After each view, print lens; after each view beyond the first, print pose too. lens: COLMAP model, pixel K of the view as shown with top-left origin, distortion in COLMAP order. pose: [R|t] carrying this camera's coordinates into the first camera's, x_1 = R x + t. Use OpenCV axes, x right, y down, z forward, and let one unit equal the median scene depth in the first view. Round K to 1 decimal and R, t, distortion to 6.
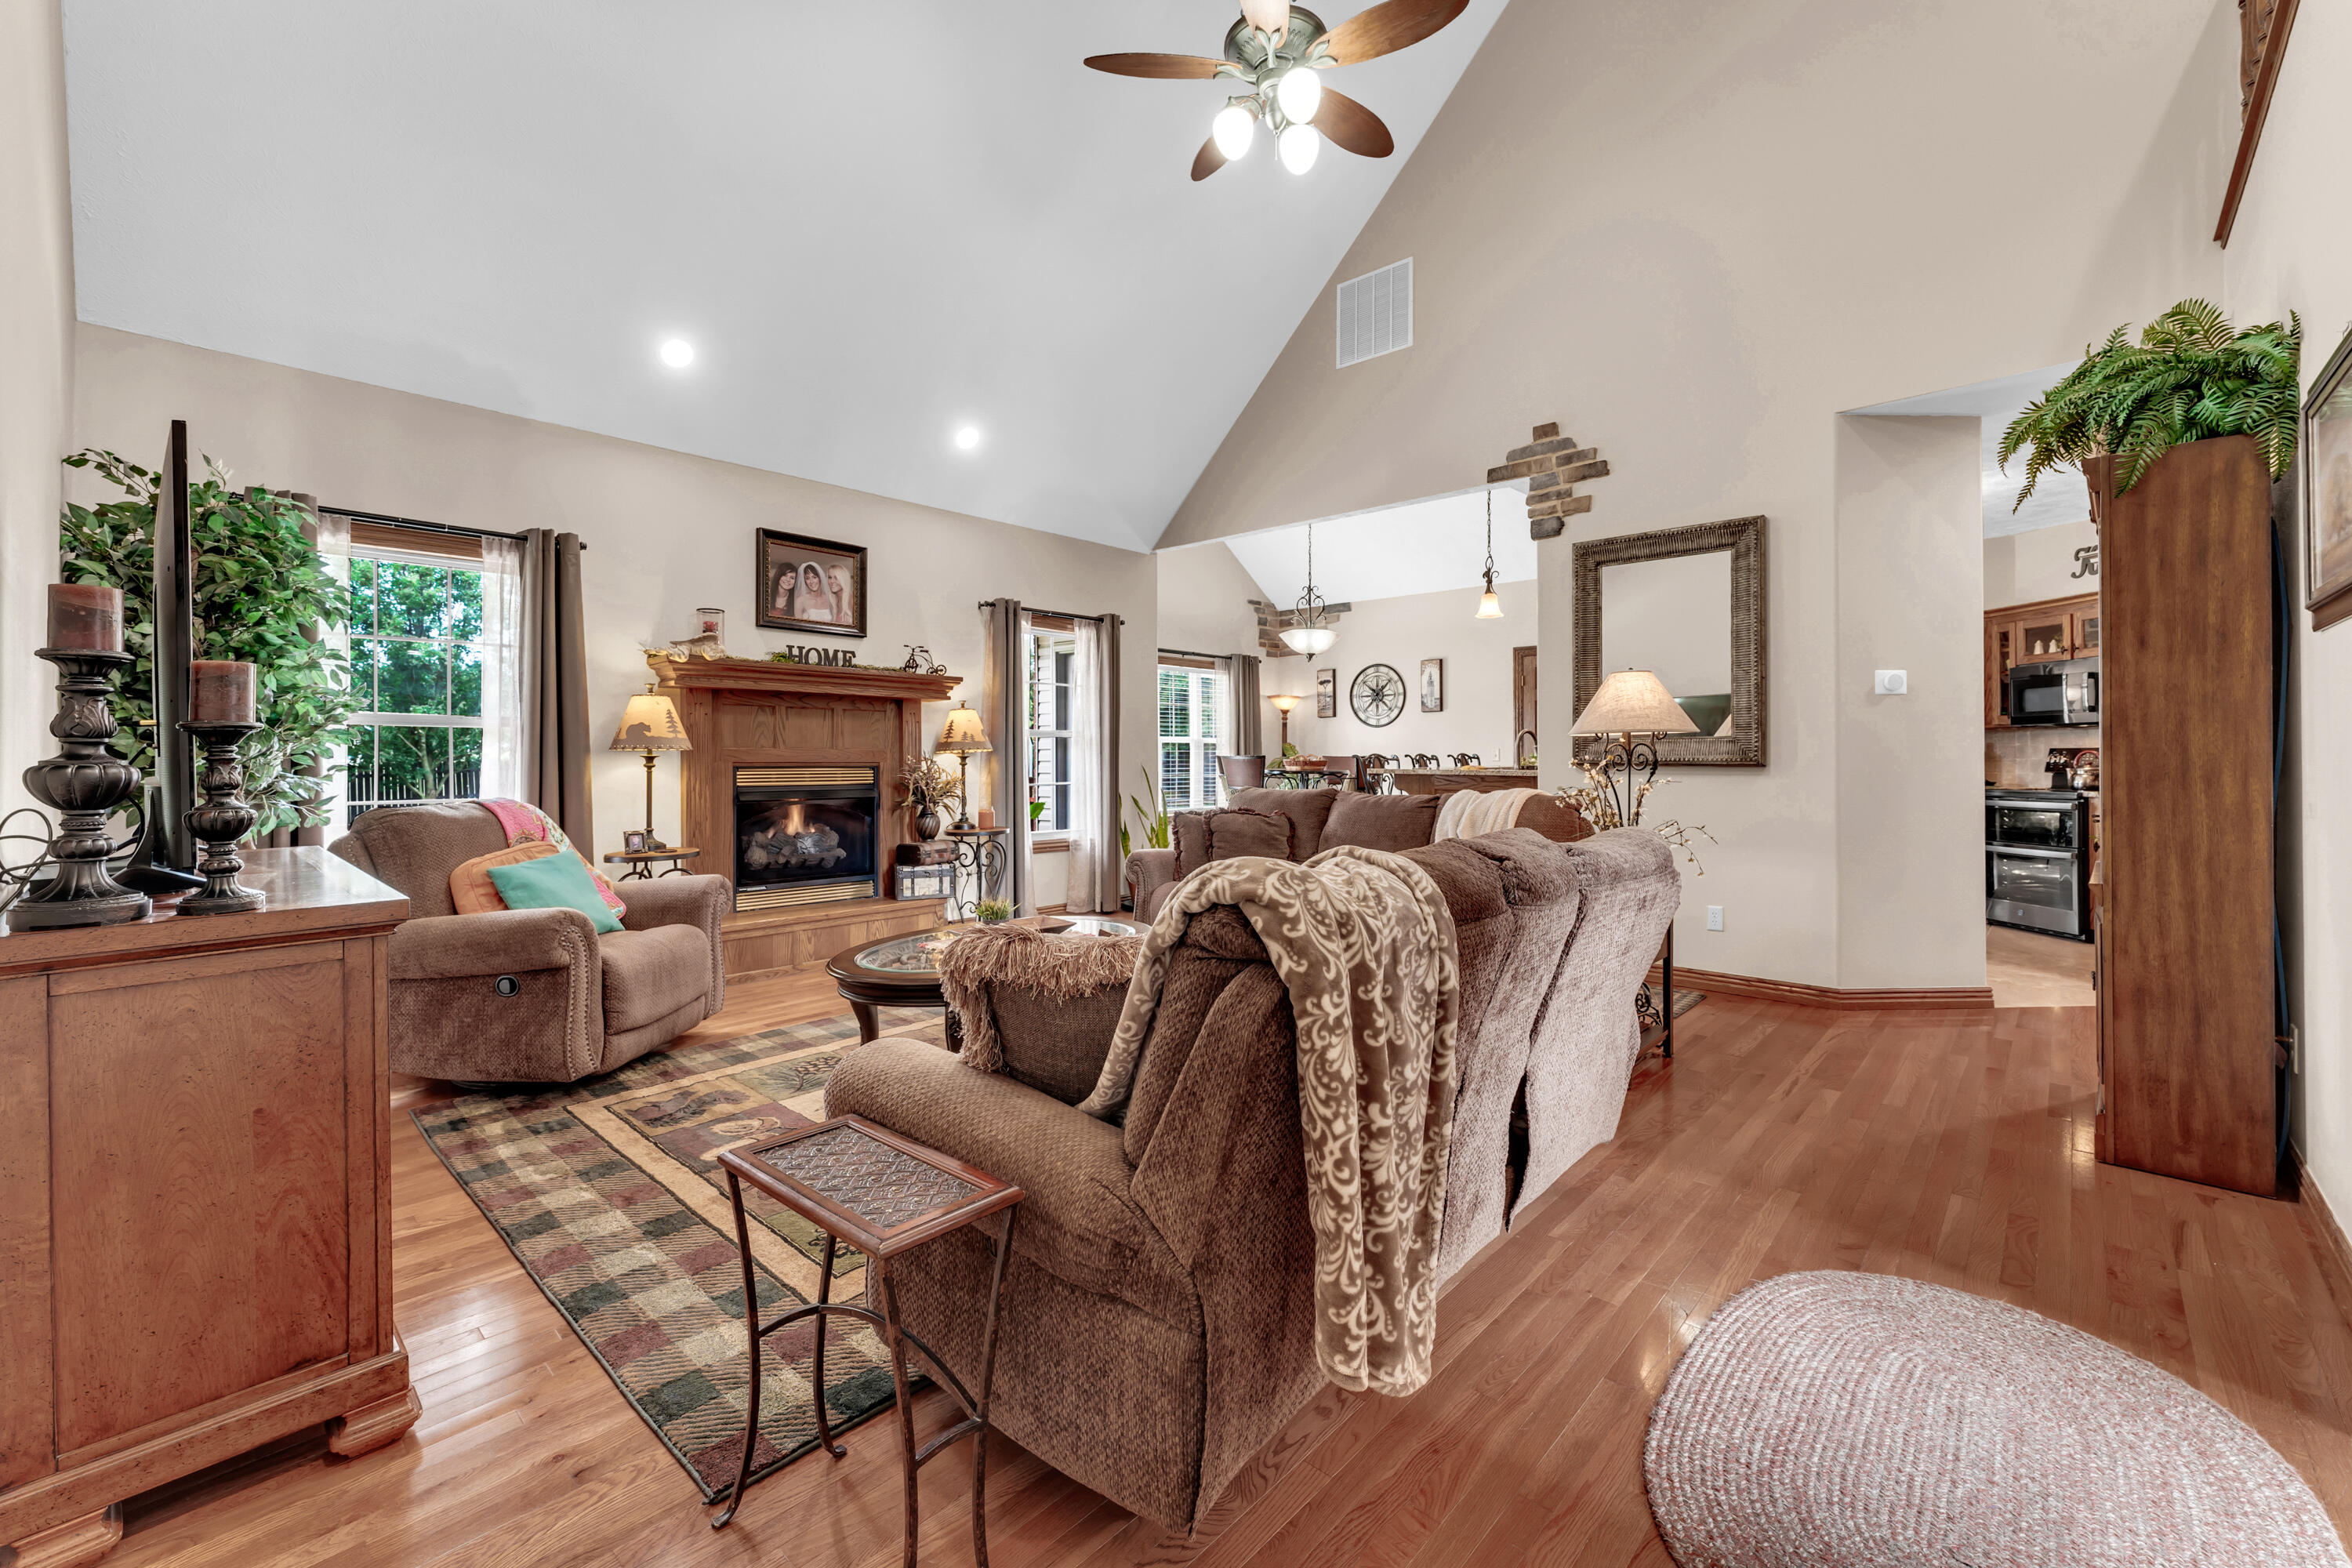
lens RADIAL K [[973.7, 0, 1176.9], [0, 973.7, 747.6], [0, 0, 1]] dist [0.021051, -0.000111]
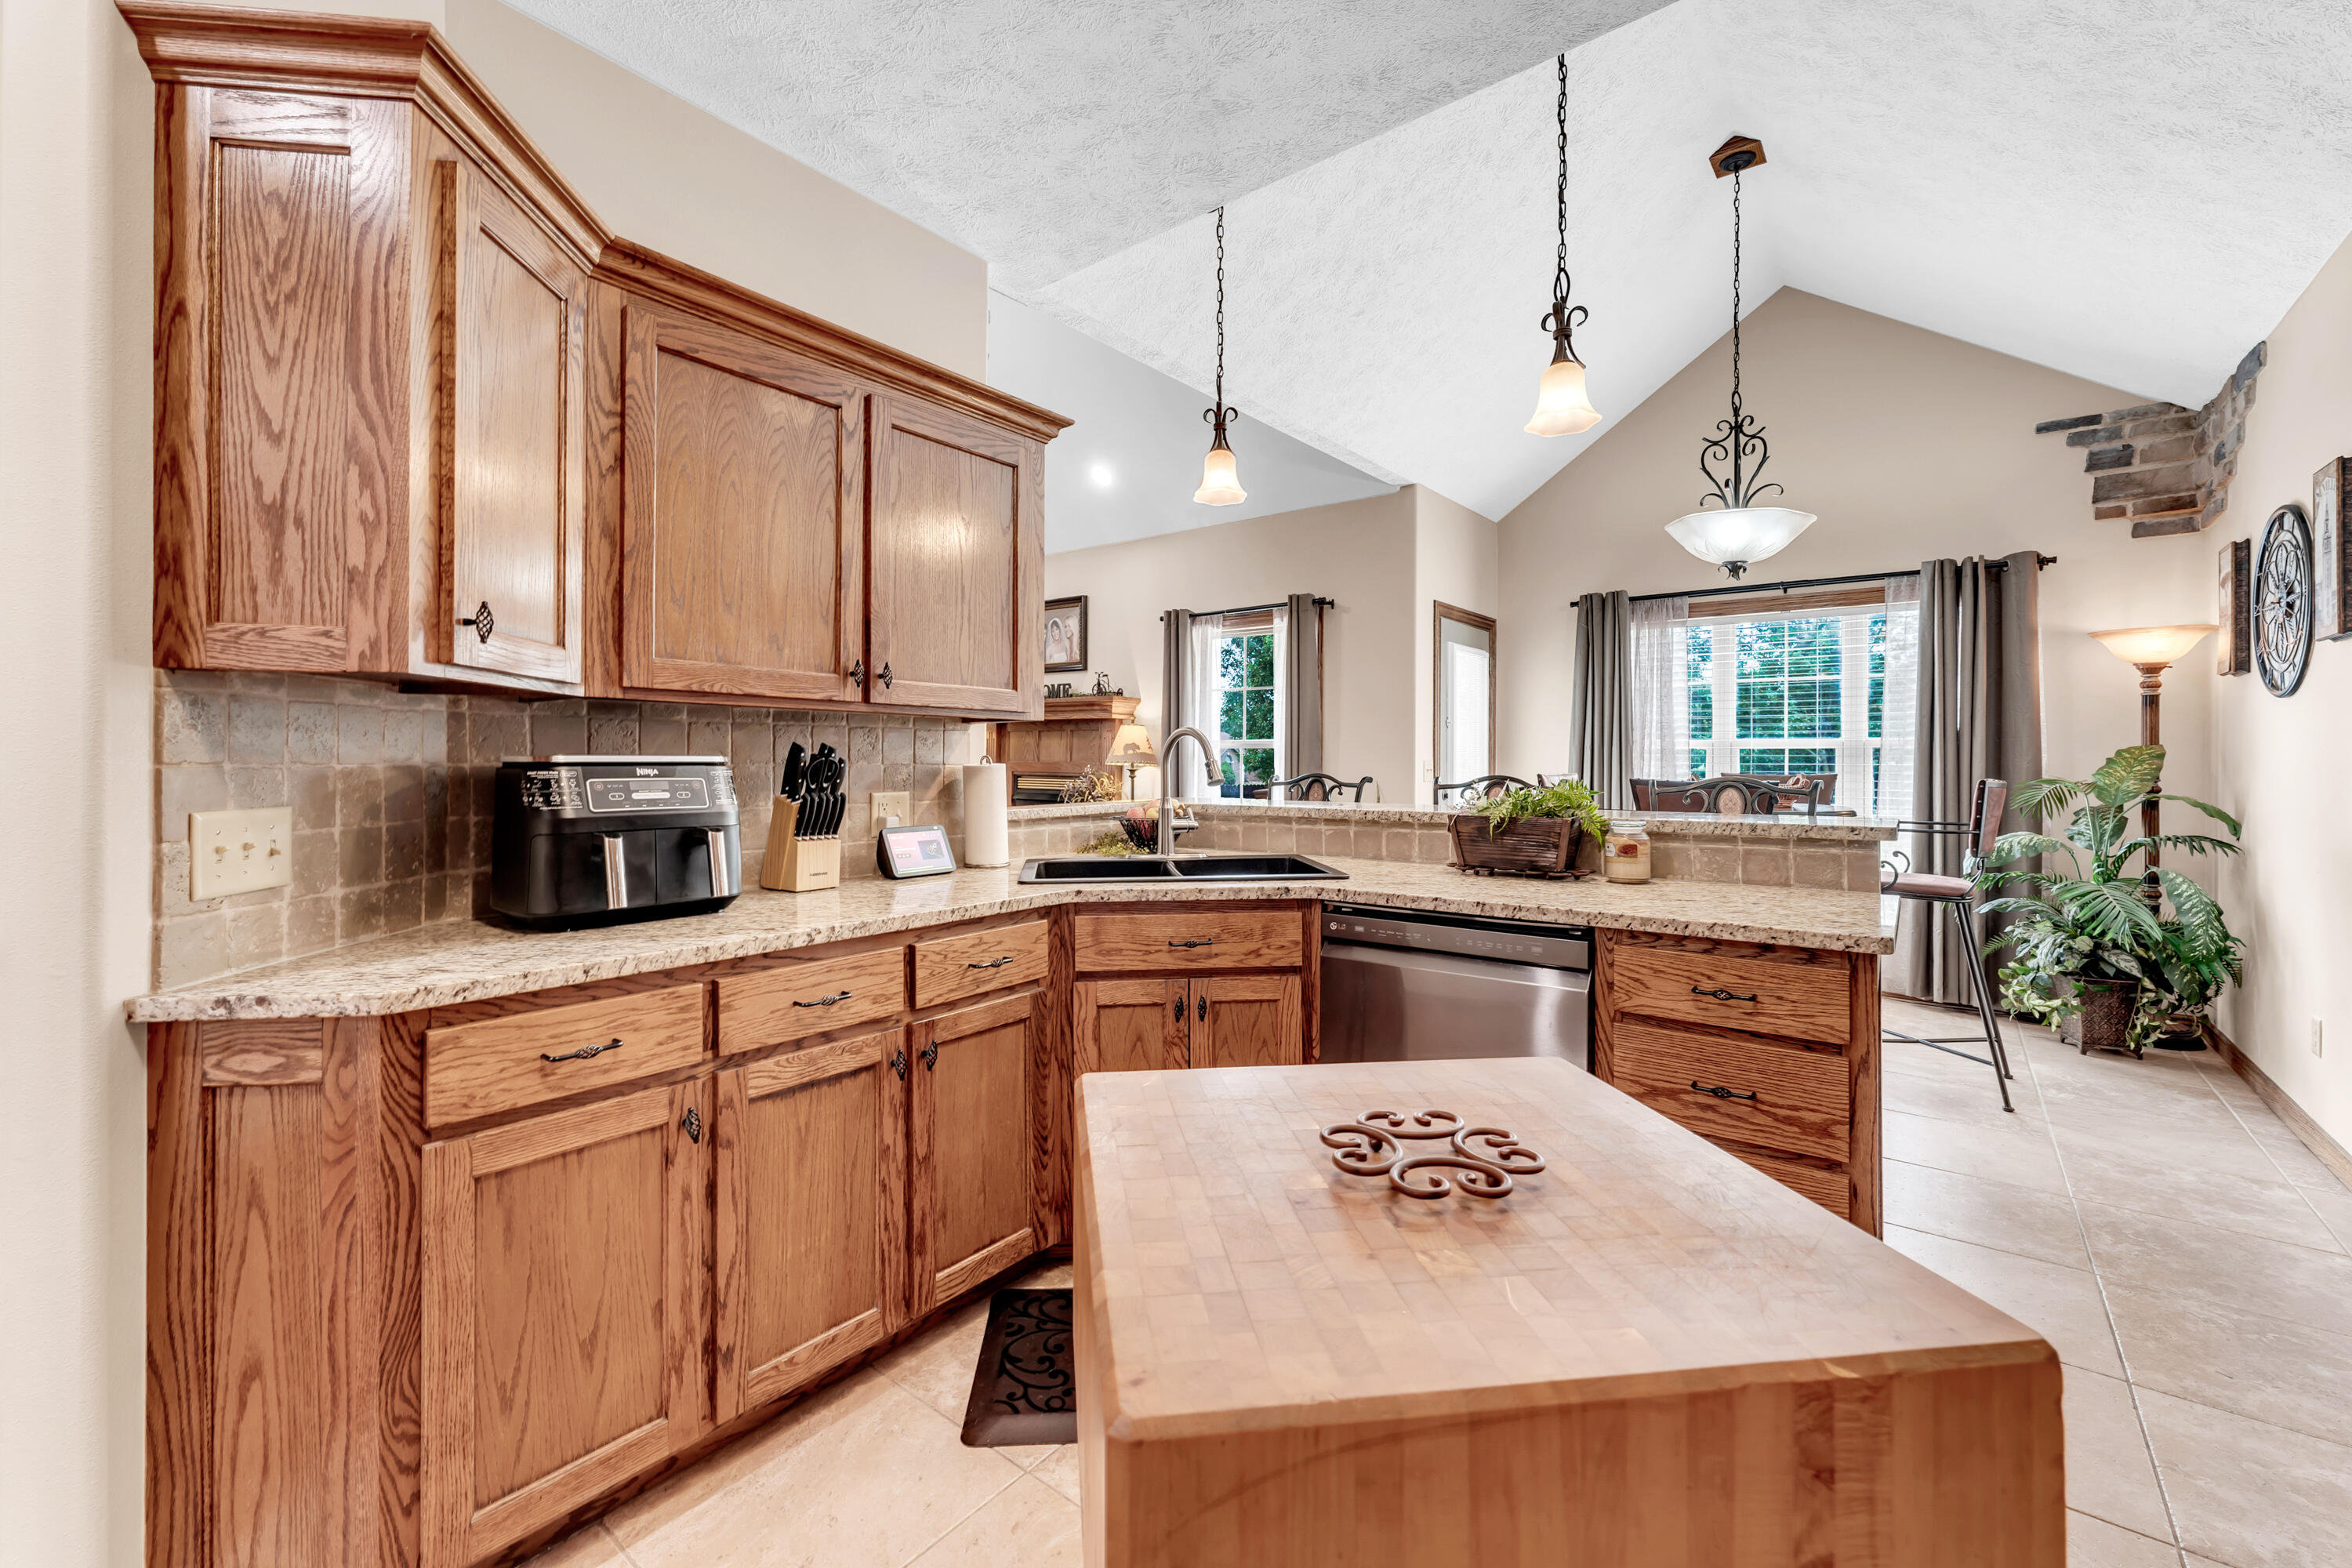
lens RADIAL K [[953.7, 0, 1171.5], [0, 953.7, 751.0], [0, 0, 1]] dist [0.003936, -0.000690]
pose [[0.073091, -0.007189, -0.997299, 0.783751], [0.007156, 0.999952, -0.006684, -0.004775], [0.997300, -0.006649, 0.073139, 0.936673]]
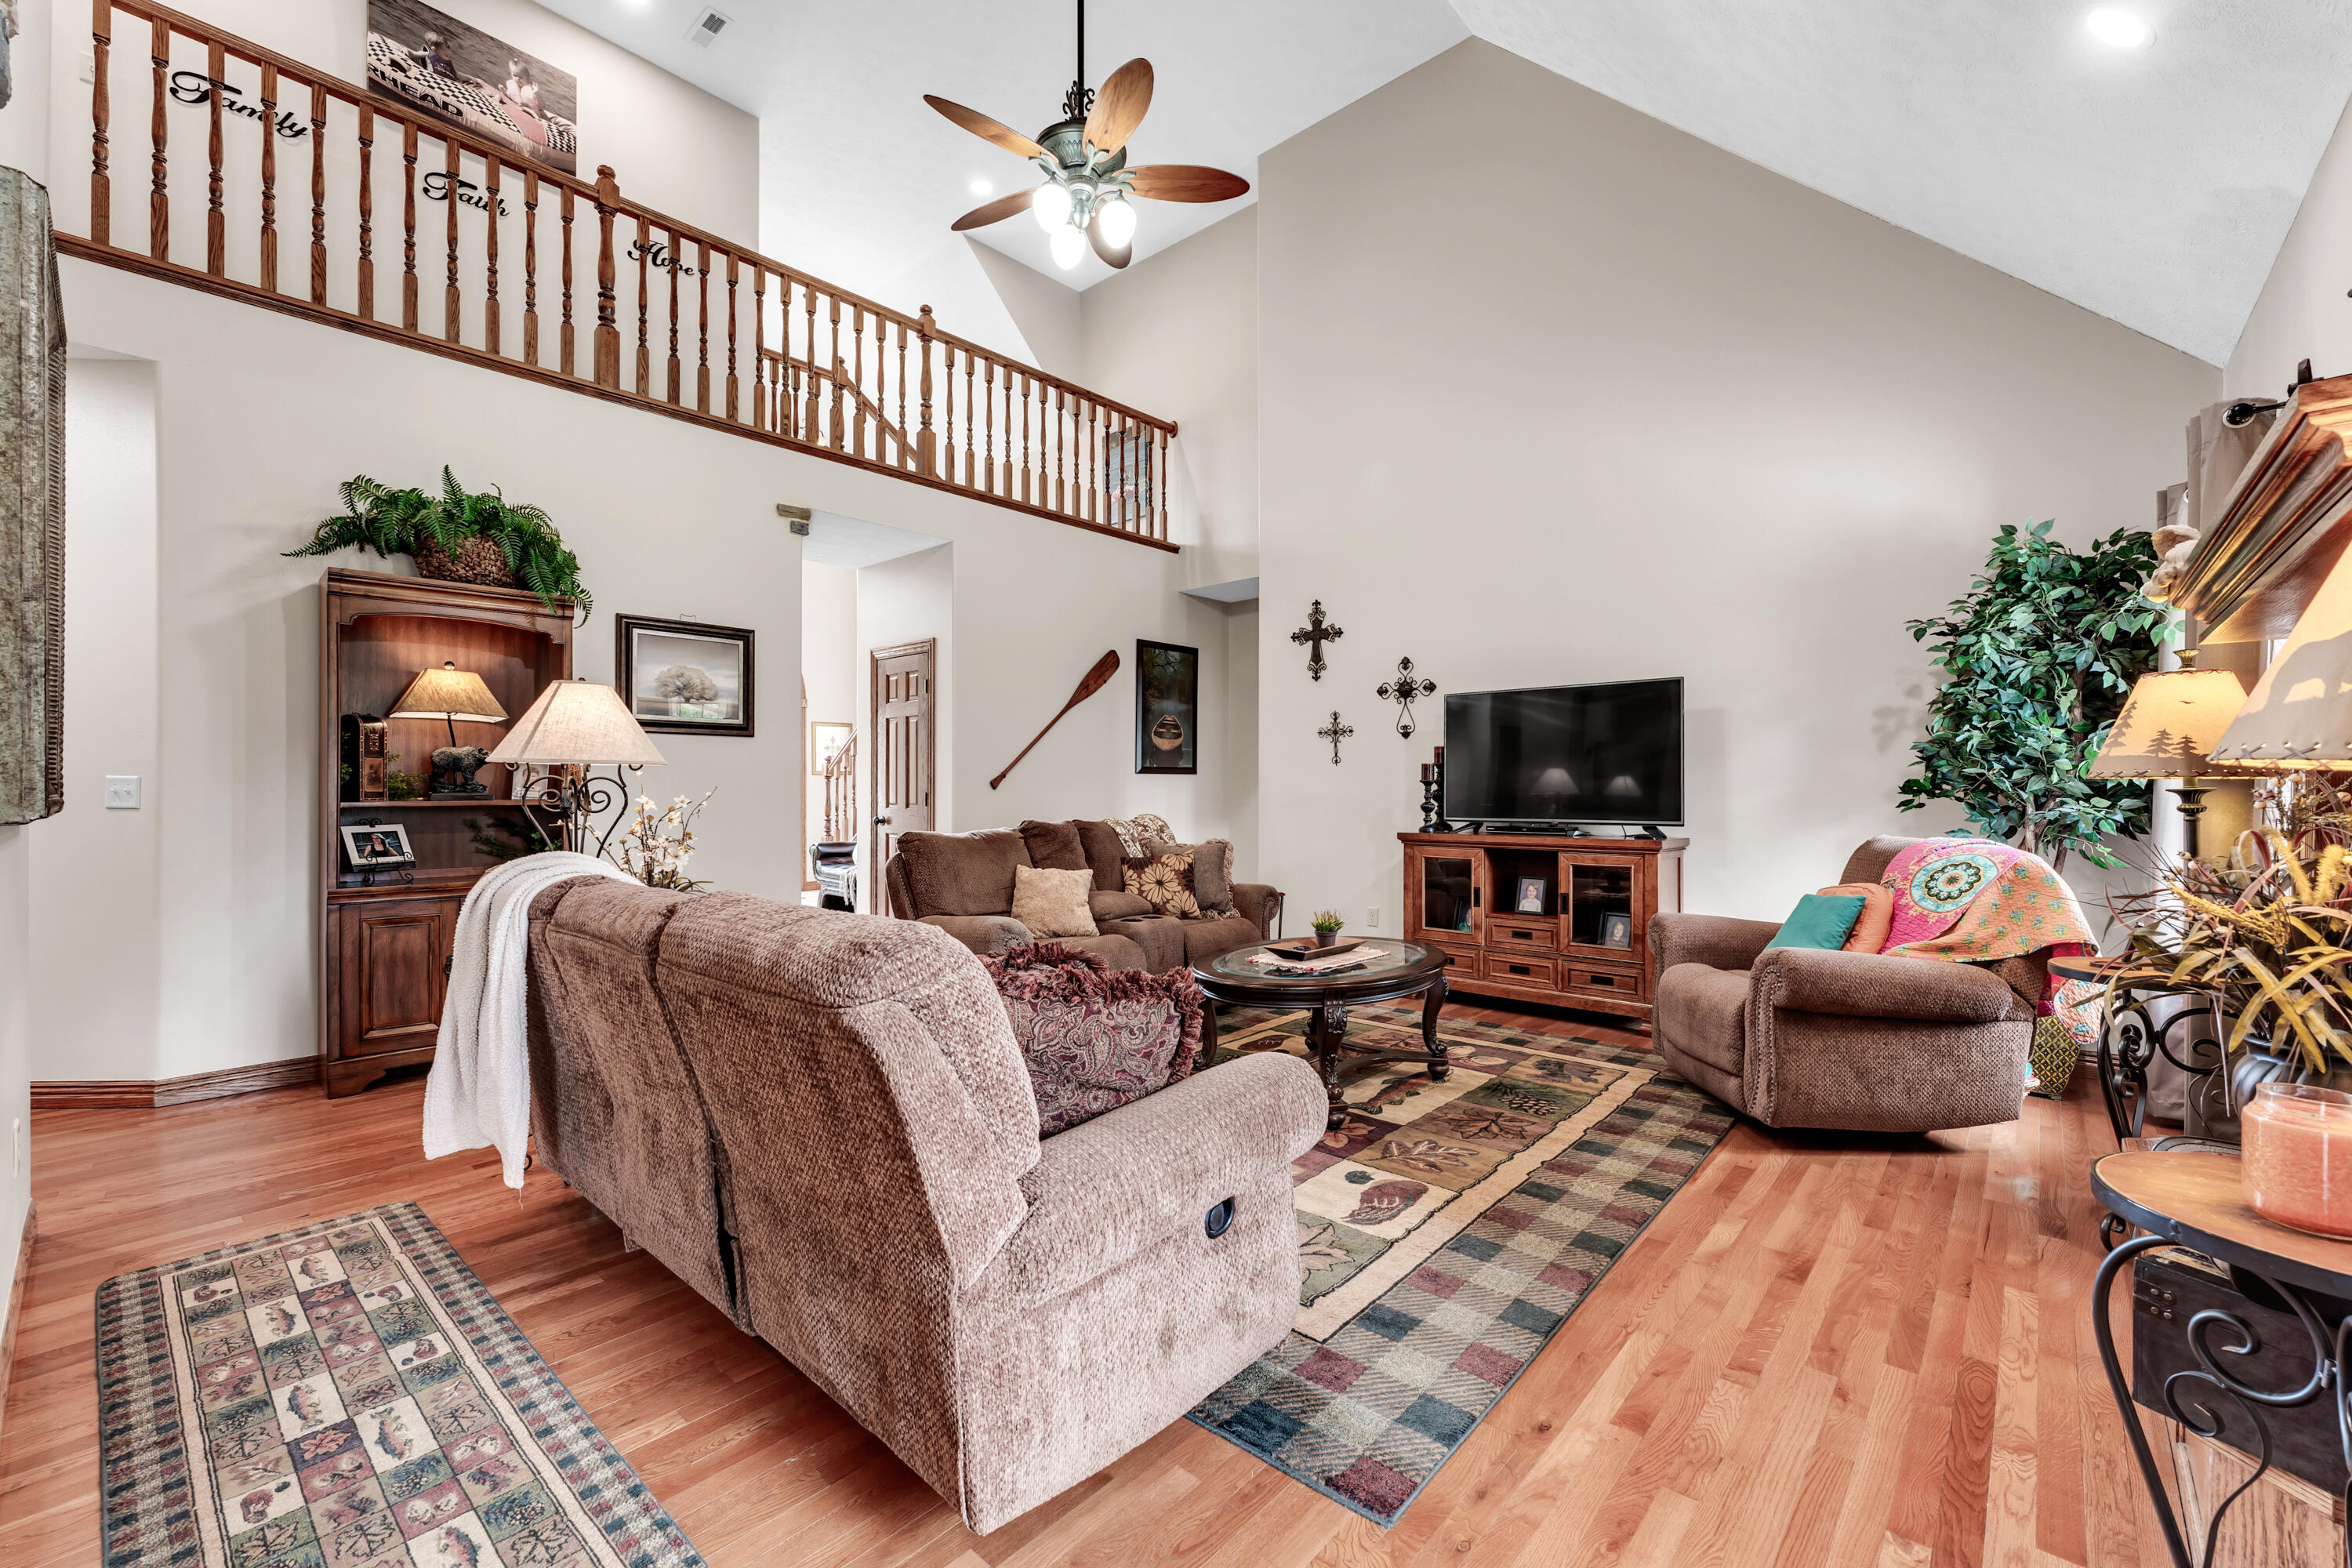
lens RADIAL K [[960.9, 0, 1176.0], [0, 960.9, 784.0], [0, 0, 1]] dist [-0.000194, -0.000314]
pose [[-0.999832, 0.000432, -0.018304, 0.008428], [0.000714, 0.999881, -0.015388, 0.007407], [0.018296, -0.015399, -0.999714, 1.133048]]
